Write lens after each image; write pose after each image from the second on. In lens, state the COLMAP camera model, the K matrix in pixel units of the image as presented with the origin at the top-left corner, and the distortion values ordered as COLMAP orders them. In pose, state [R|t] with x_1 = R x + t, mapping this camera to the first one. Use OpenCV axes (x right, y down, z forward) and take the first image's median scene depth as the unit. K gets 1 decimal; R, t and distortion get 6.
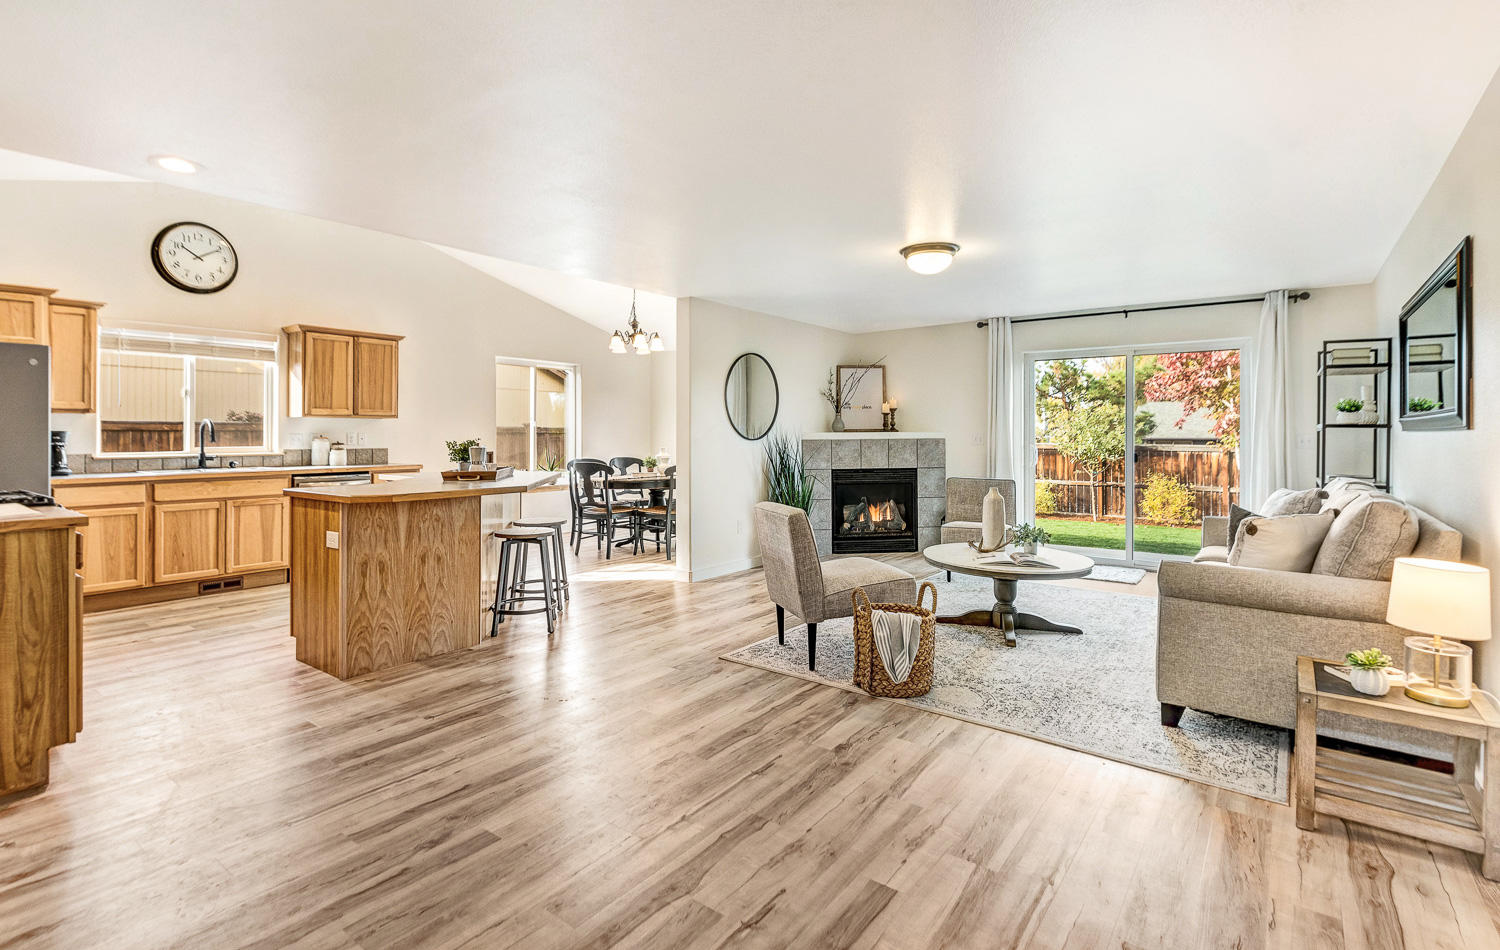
lens RADIAL K [[711.0, 0, 754.6], [0, 711.0, 425.3], [0, 0, 1]] dist [0.022173, -0.020265]
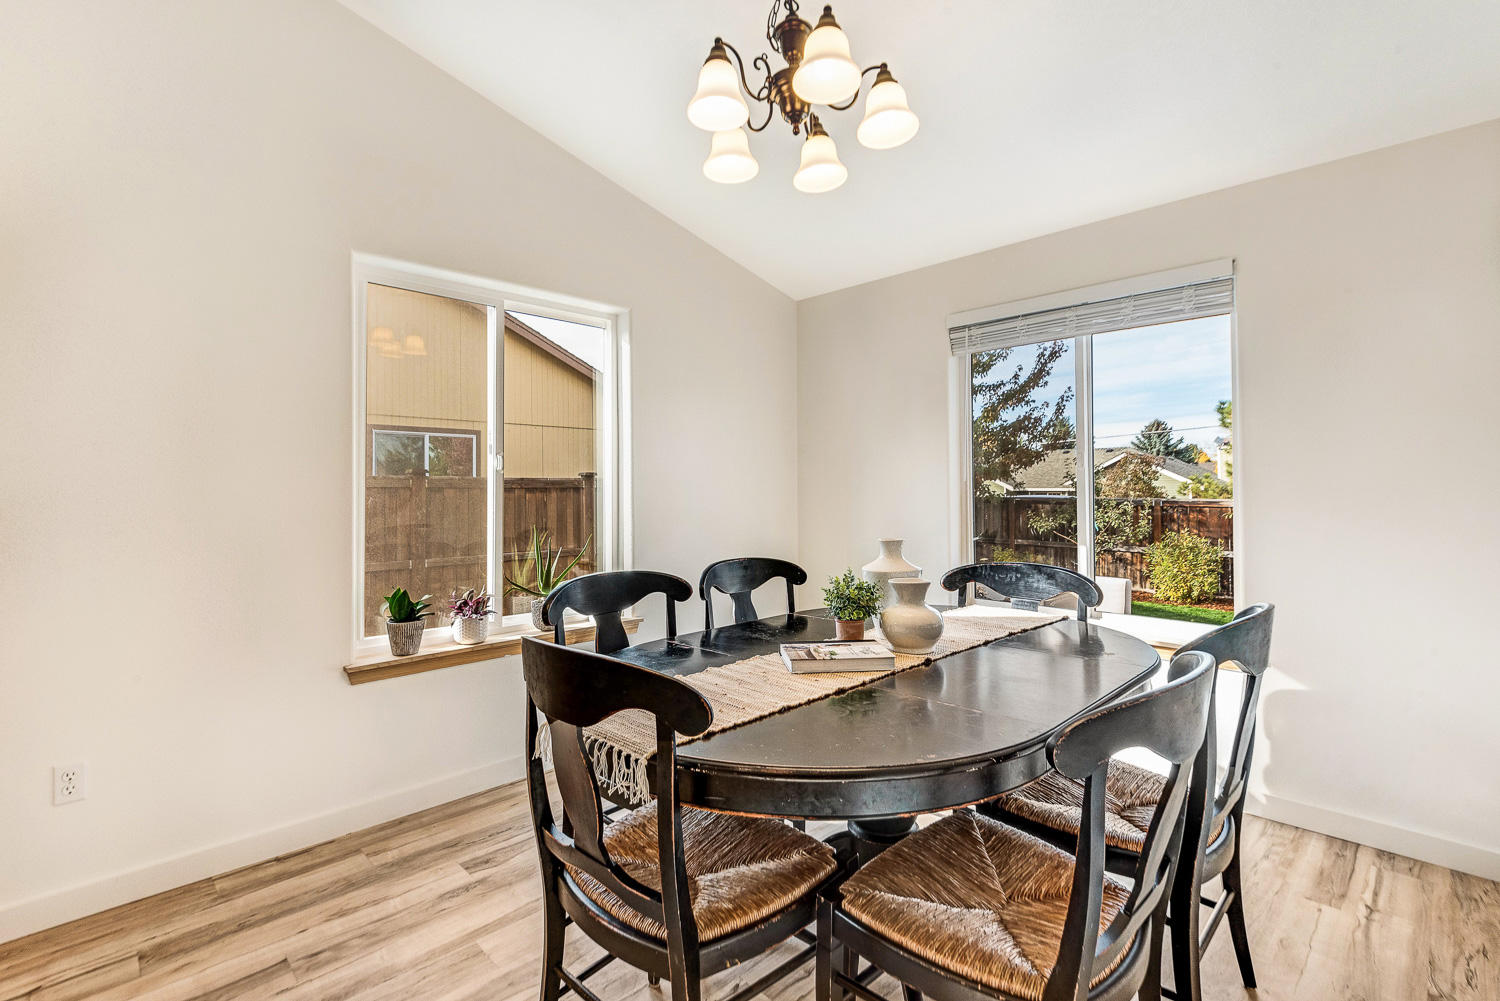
lens RADIAL K [[677.2, 0, 750.0], [0, 677.2, 488.1], [0, 0, 1]] dist [0.000200, -0.000022]
pose [[0.989039, -0.004845, -0.147575, -0.192437], [0.006649, 0.999909, 0.011733, 0.011121], [0.147504, -0.012585, 0.988981, 0.989917]]
